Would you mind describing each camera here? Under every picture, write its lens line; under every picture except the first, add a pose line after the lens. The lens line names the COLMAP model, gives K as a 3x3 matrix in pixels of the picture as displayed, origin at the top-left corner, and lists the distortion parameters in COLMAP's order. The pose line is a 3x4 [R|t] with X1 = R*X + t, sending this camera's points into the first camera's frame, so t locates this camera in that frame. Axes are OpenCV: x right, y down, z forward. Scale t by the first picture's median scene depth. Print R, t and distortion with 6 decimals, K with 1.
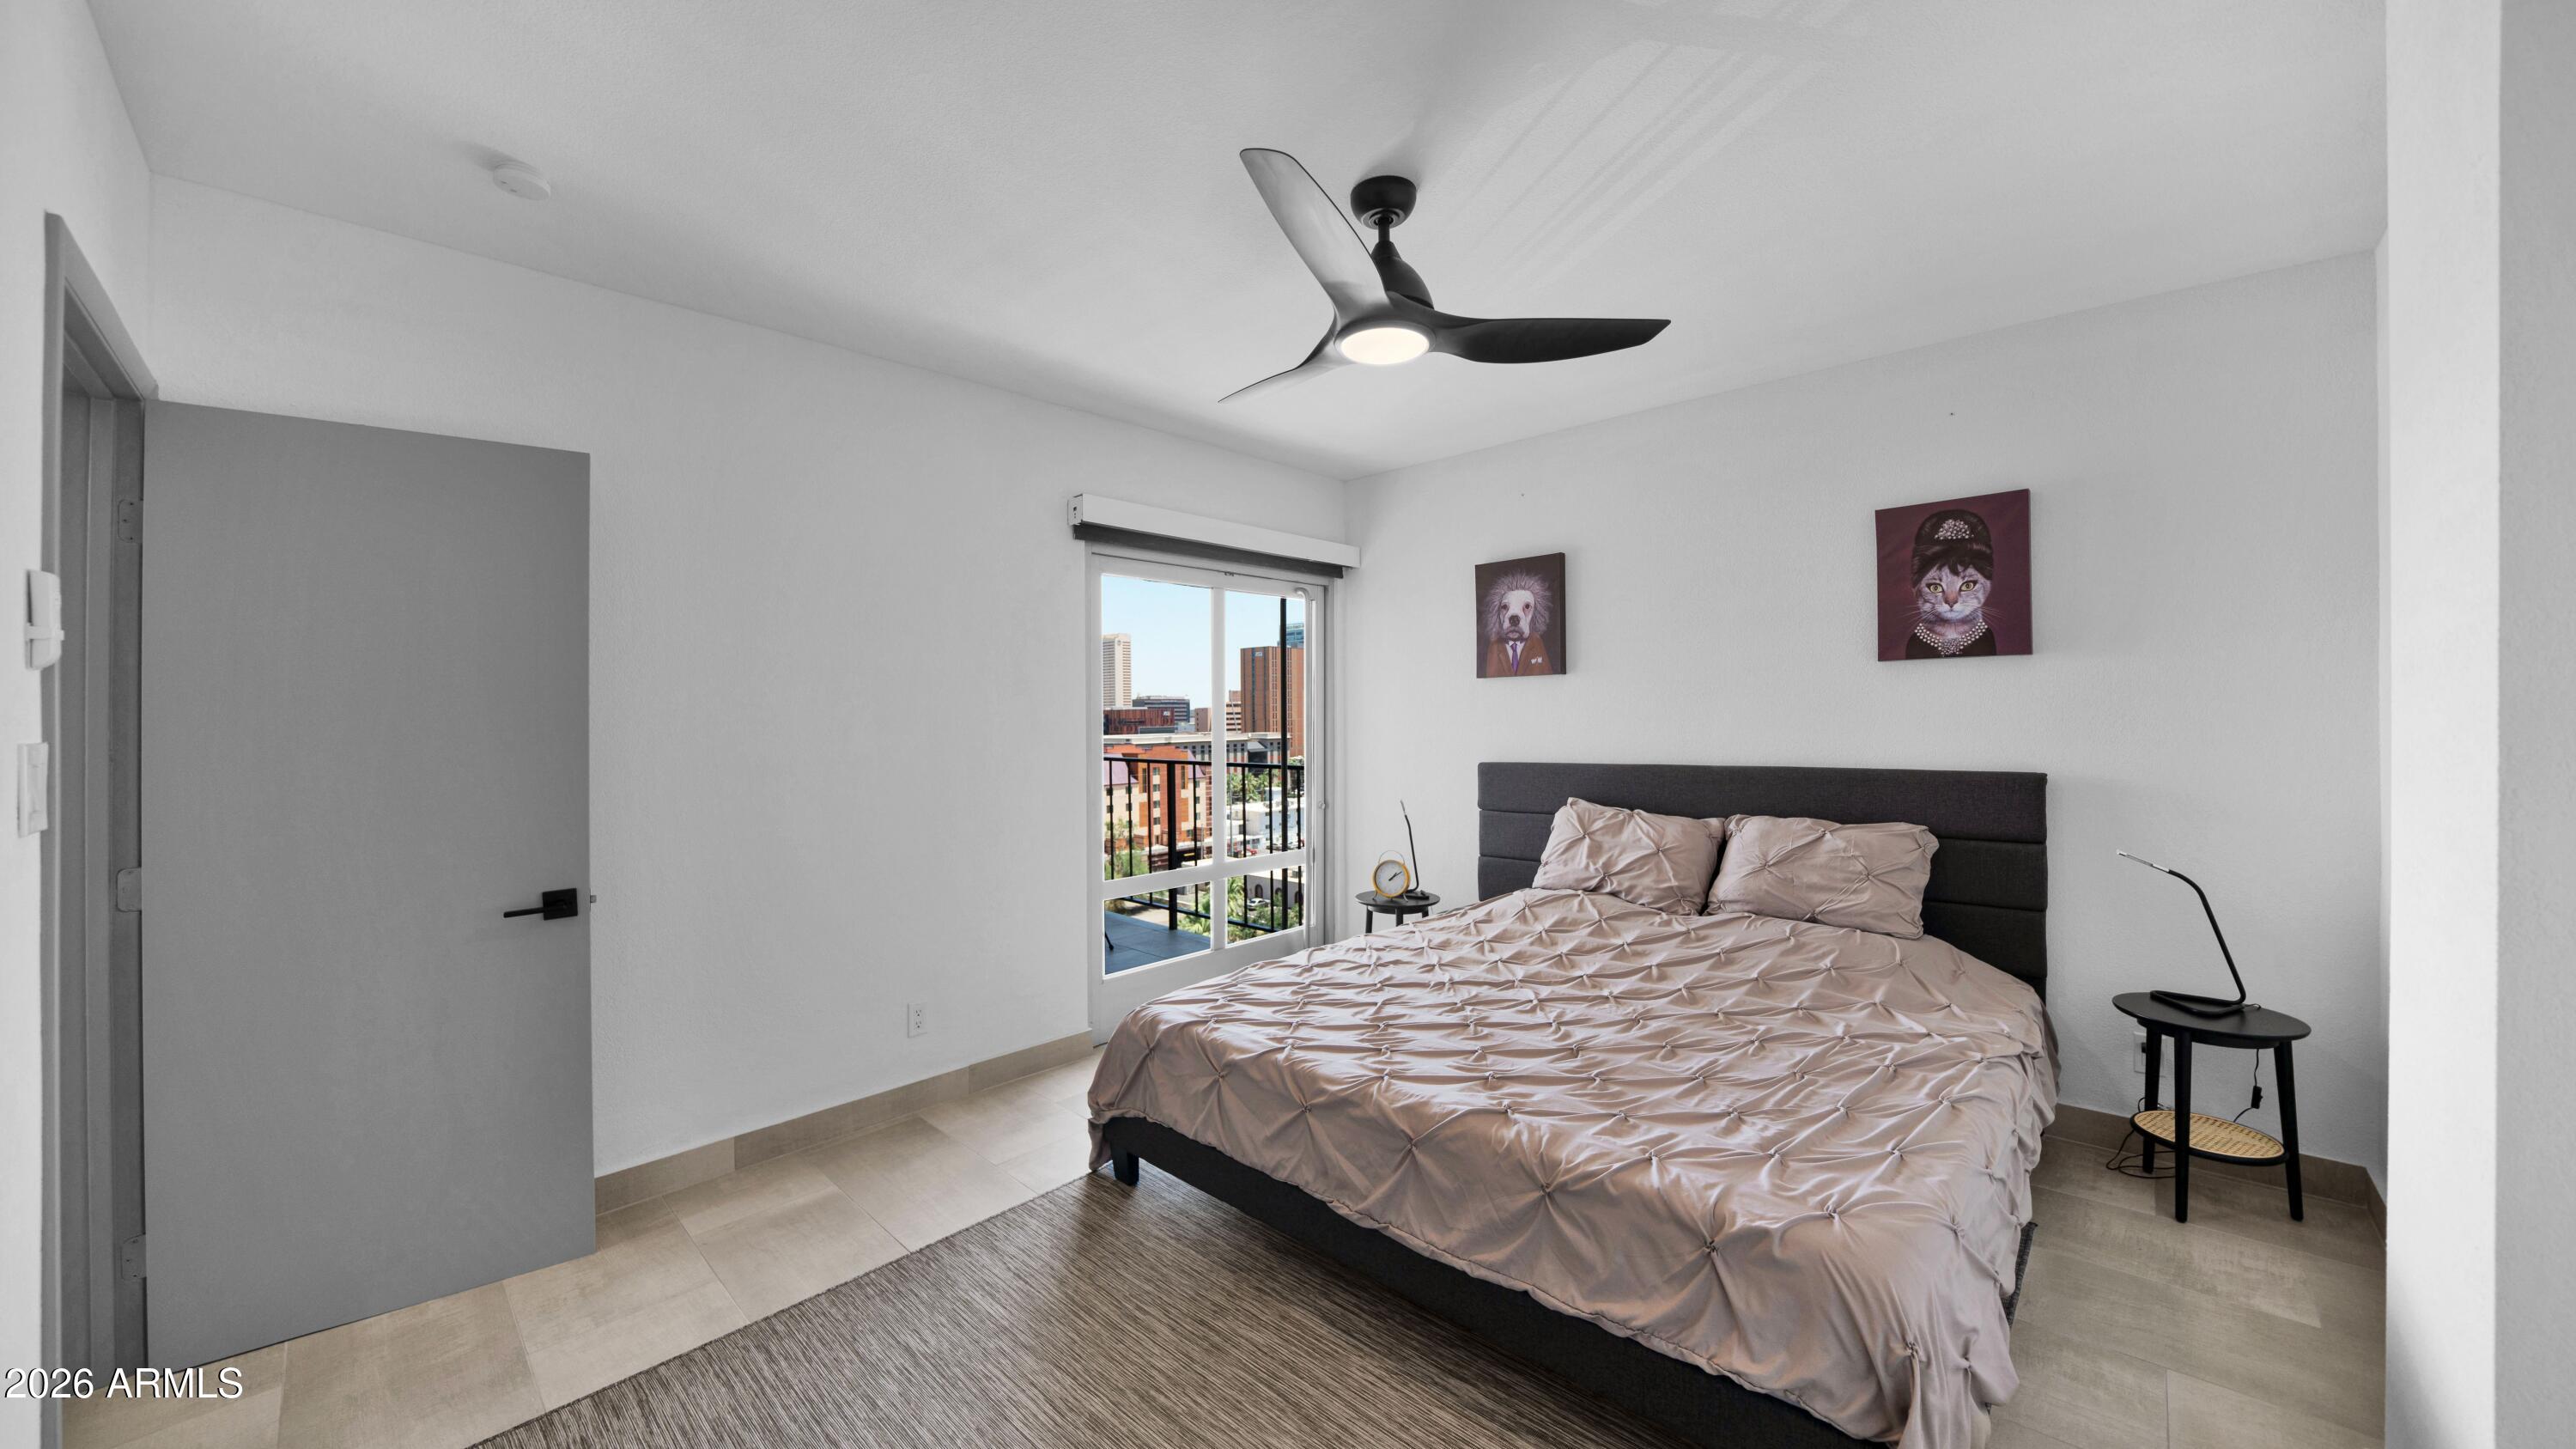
lens RADIAL K [[899.3, 0, 1263.2], [0, 899.3, 706.4], [0, 0, 1]] dist [-0.028135, -0.000033]
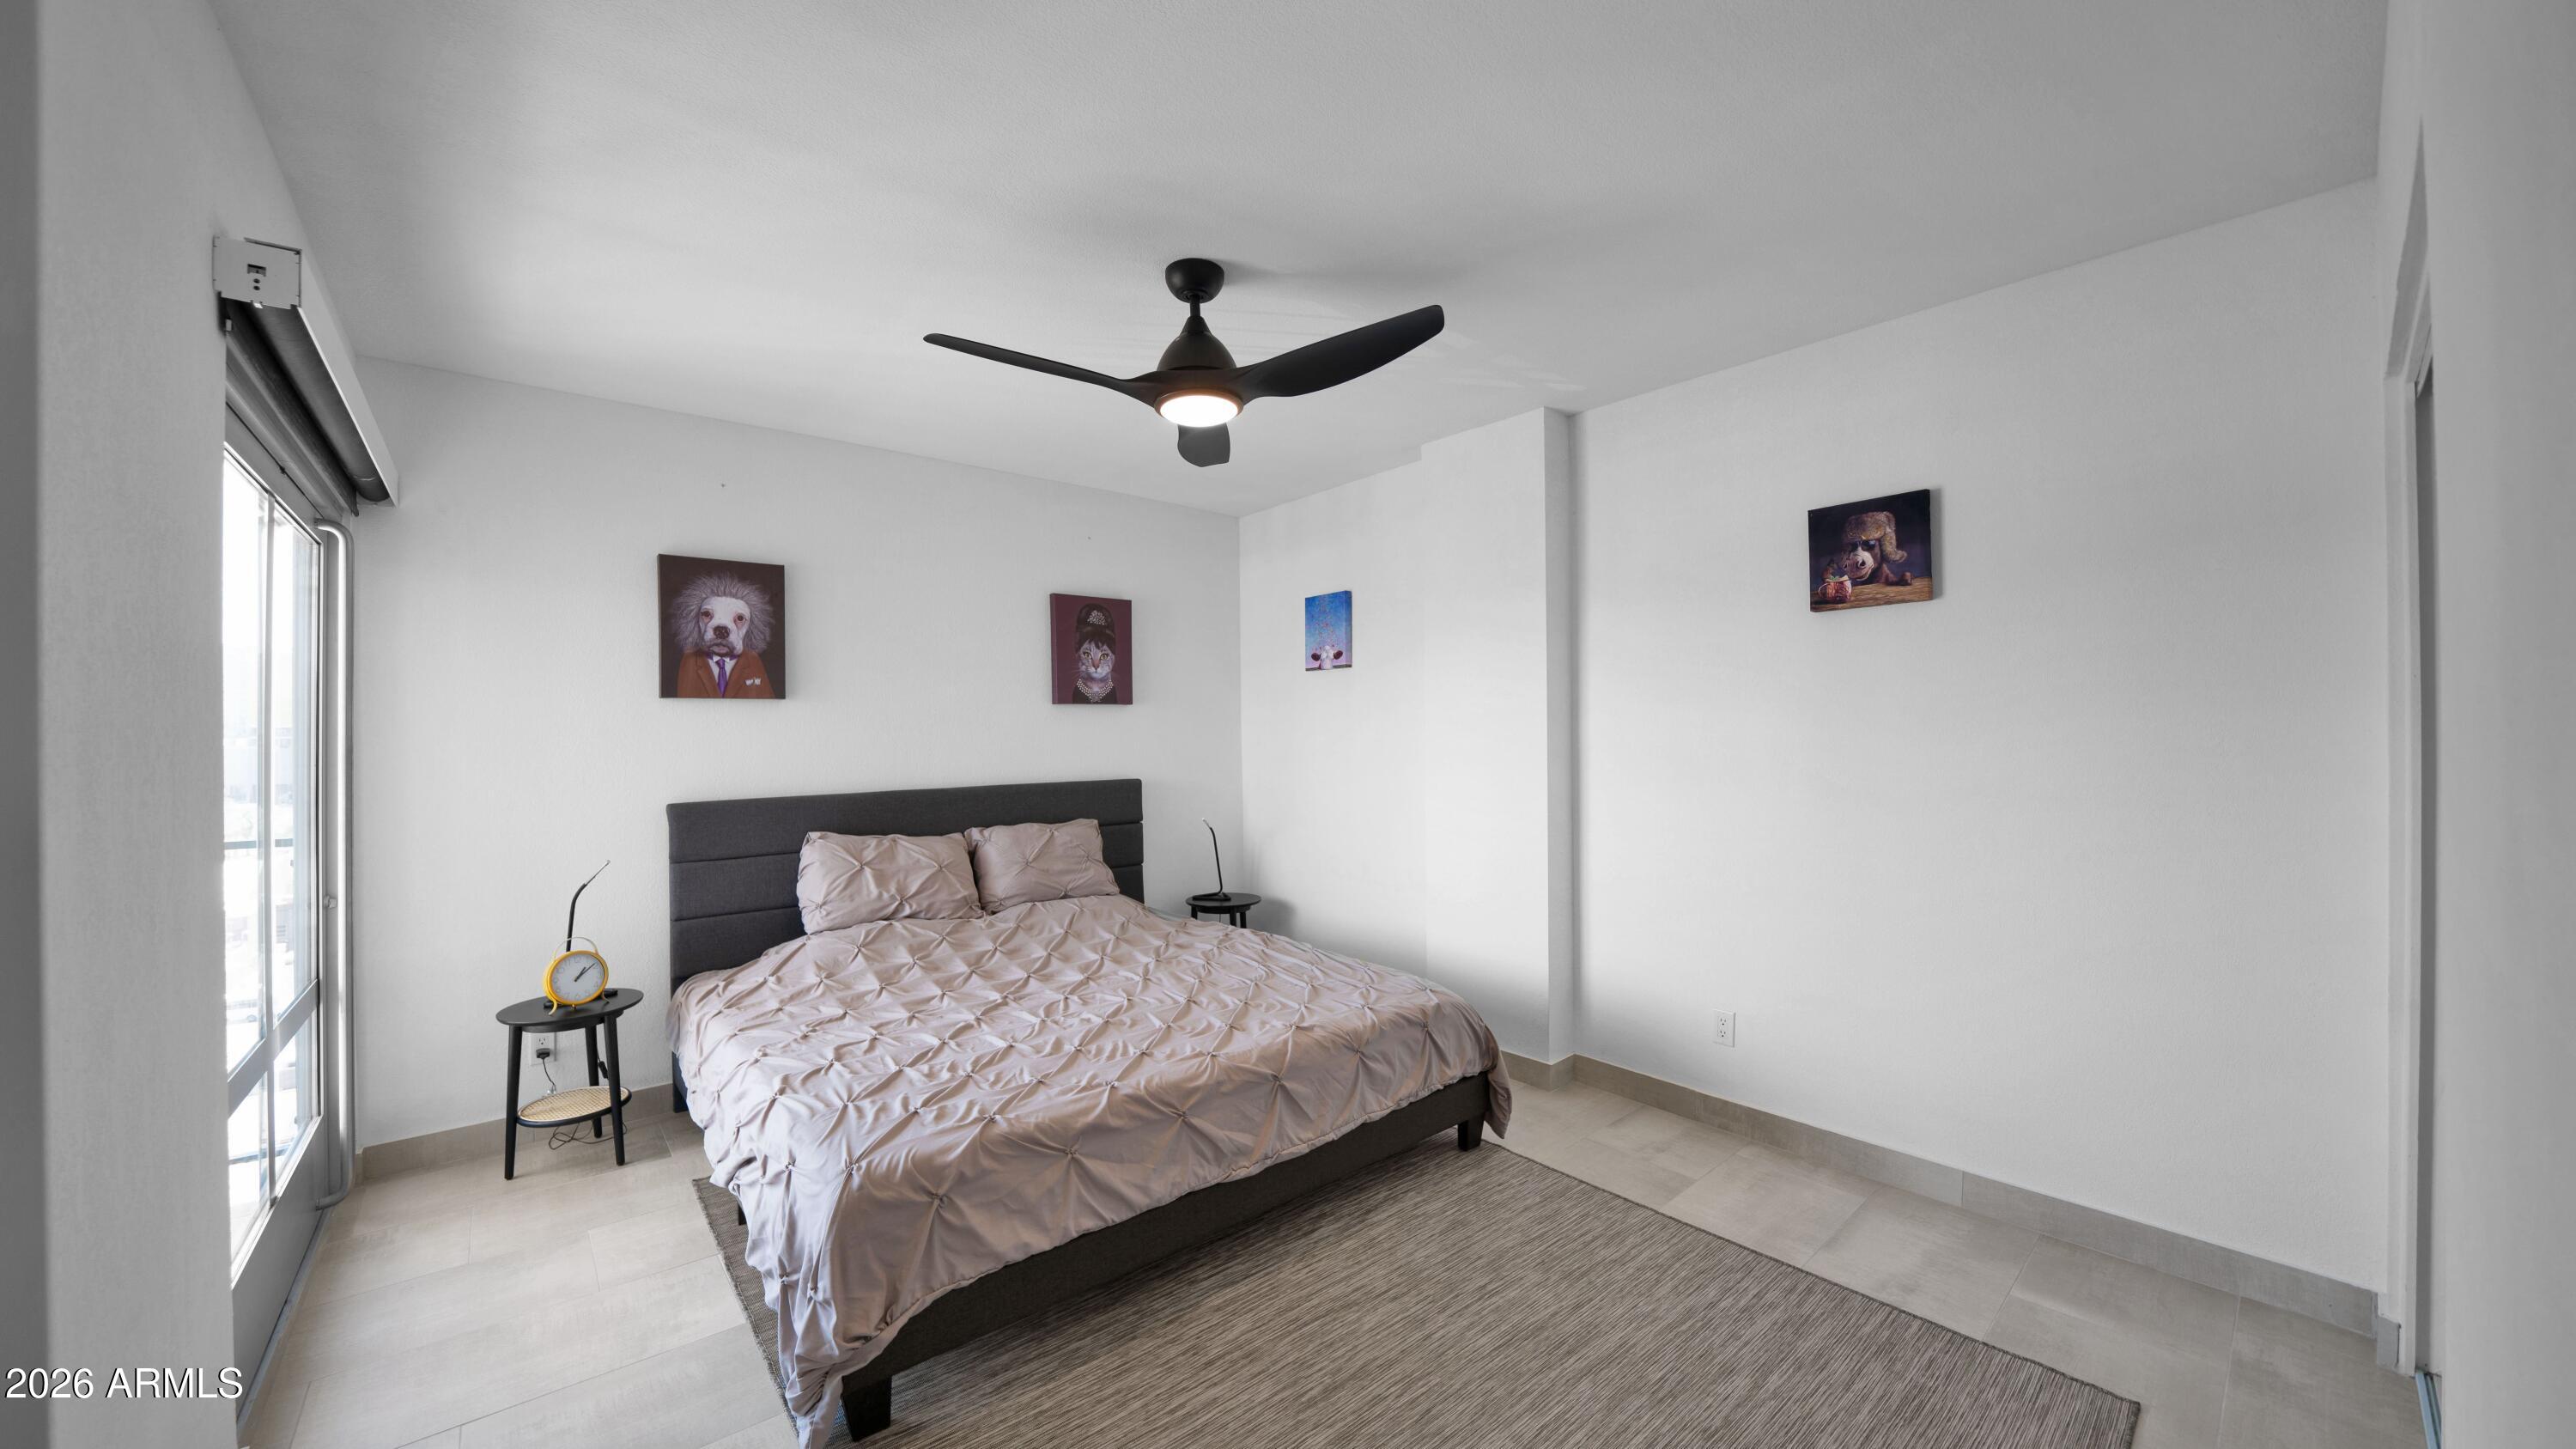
lens RADIAL K [[902.6, 0, 1263.0], [0, 902.6, 732.2], [0, 0, 1]] dist [-0.028011, -0.000002]
pose [[0.114524, 0.014145, 0.993320, -0.645753], [-0.003219, 0.999899, -0.013867, 0.011098], [-0.993415, -0.001609, 0.114558, 0.517161]]
